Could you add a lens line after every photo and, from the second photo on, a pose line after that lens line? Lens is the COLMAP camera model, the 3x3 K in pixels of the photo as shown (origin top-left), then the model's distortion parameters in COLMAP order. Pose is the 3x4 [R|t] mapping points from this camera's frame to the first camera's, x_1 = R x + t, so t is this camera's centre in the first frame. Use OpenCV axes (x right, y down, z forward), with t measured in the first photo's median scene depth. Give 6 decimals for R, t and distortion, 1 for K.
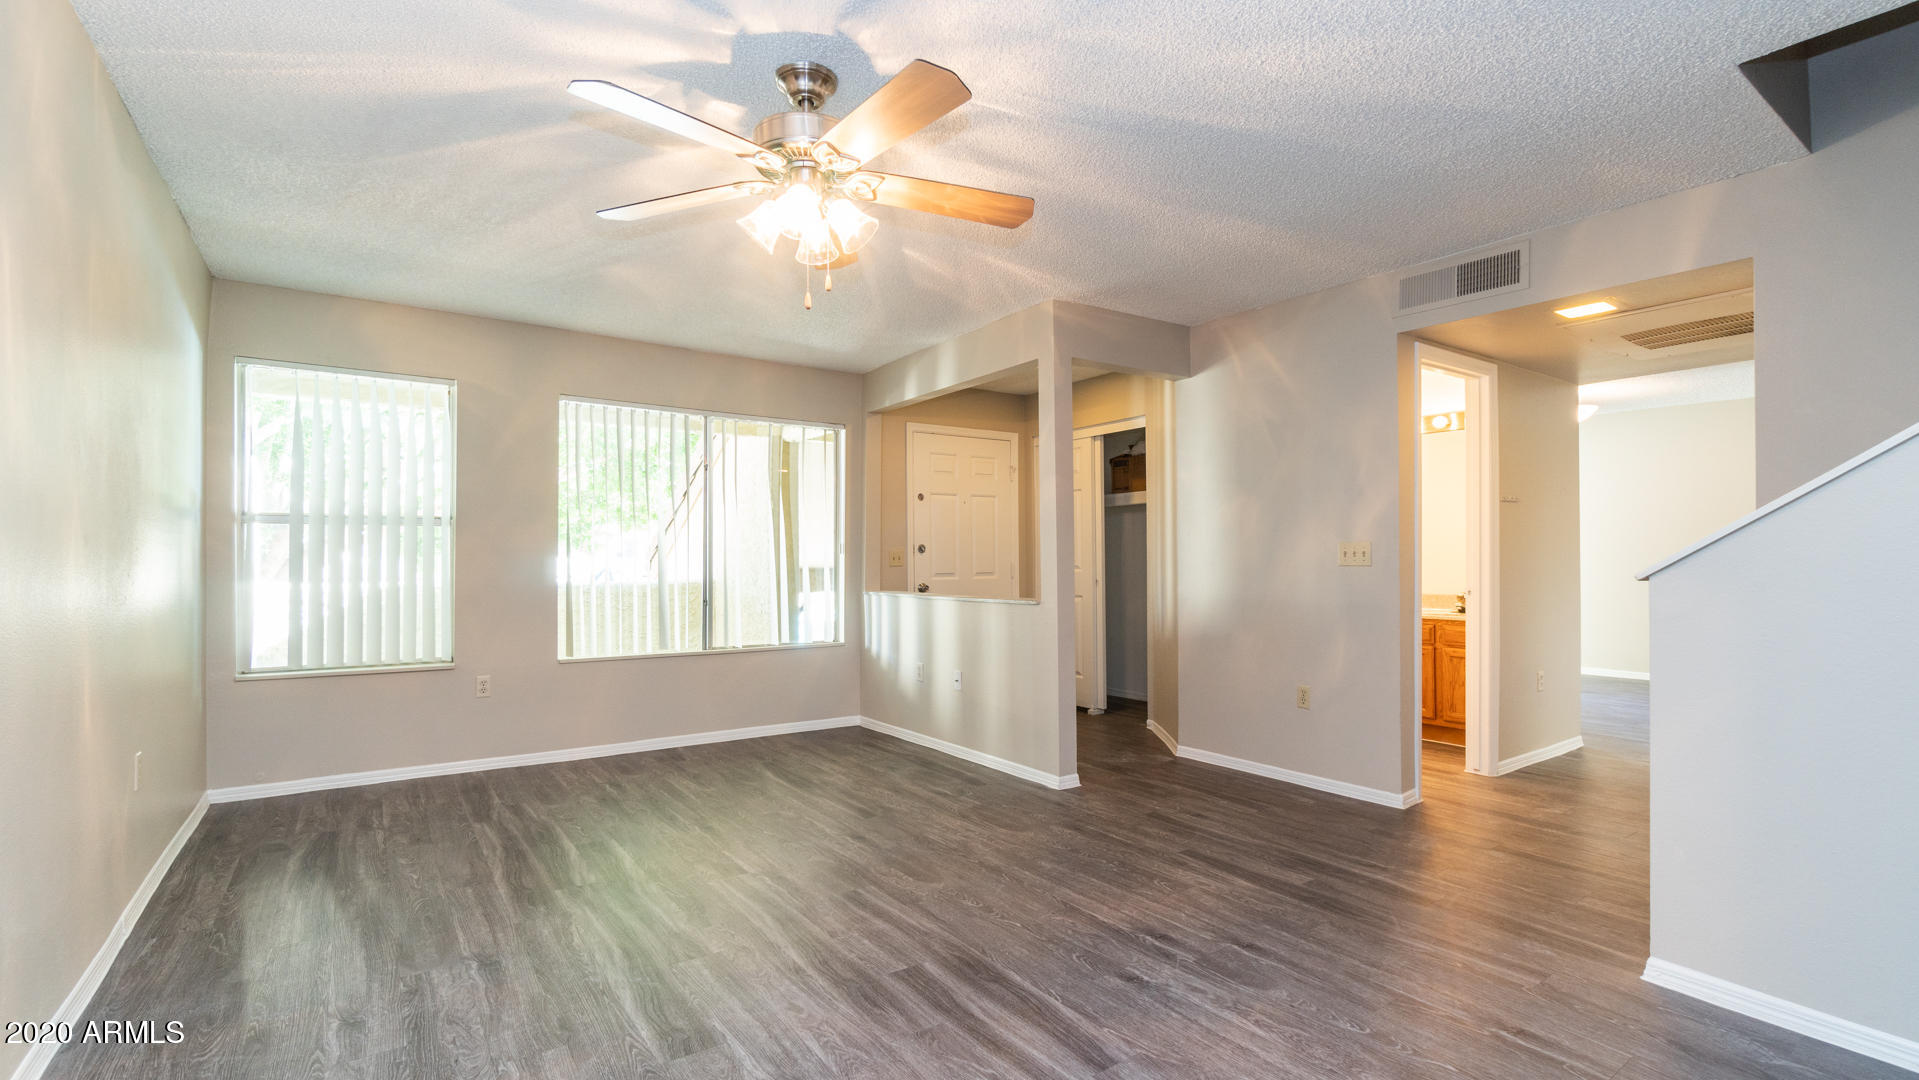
lens RADIAL K [[831.4, 0, 933.8], [0, 831.4, 536.2], [0, 0, 1]] dist [-0.002462, 0.000017]
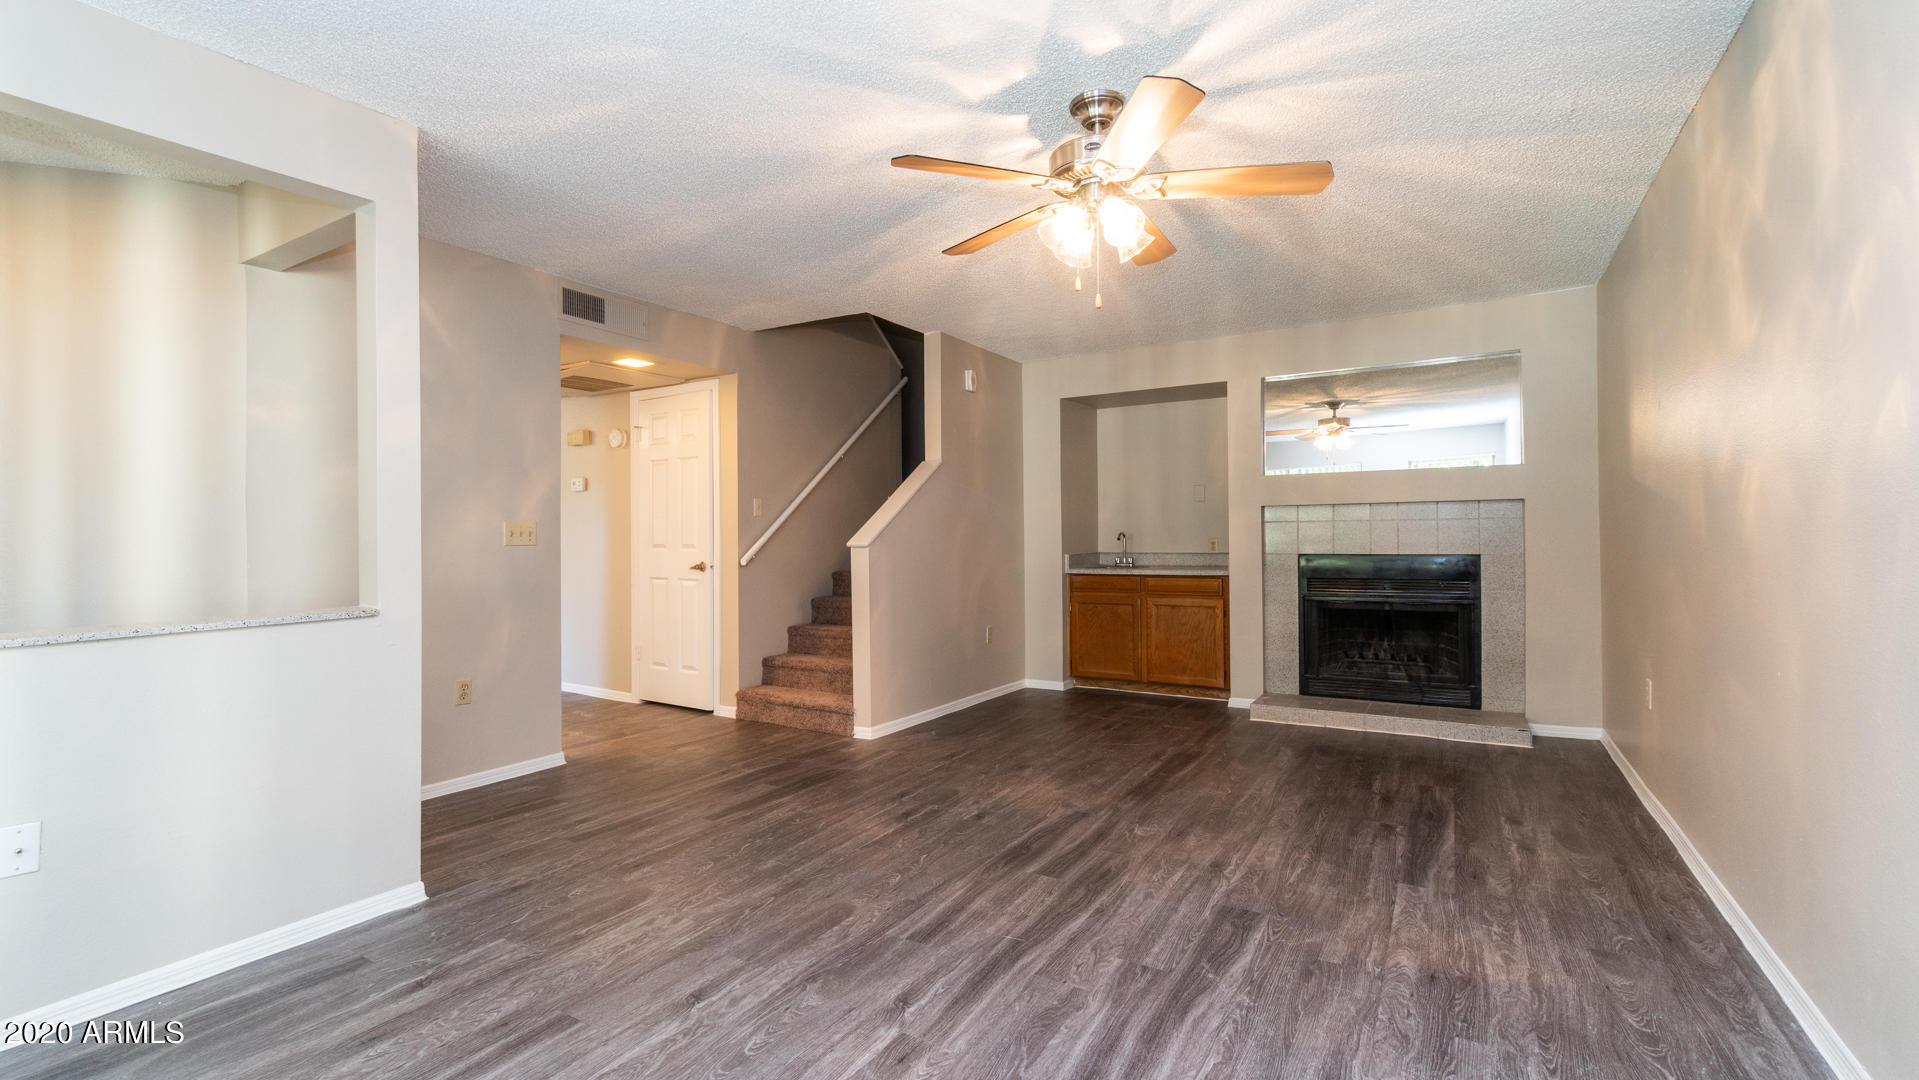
lens RADIAL K [[831.4, 0, 933.8], [0, 831.4, 536.2], [0, 0, 1]] dist [-0.002462, 0.000017]
pose [[-0.394499, 0.003529, 0.918890, -0.927193], [-0.017569, 0.999781, -0.011383, 0.040026], [-0.918728, -0.020634, -0.394351, 1.406743]]
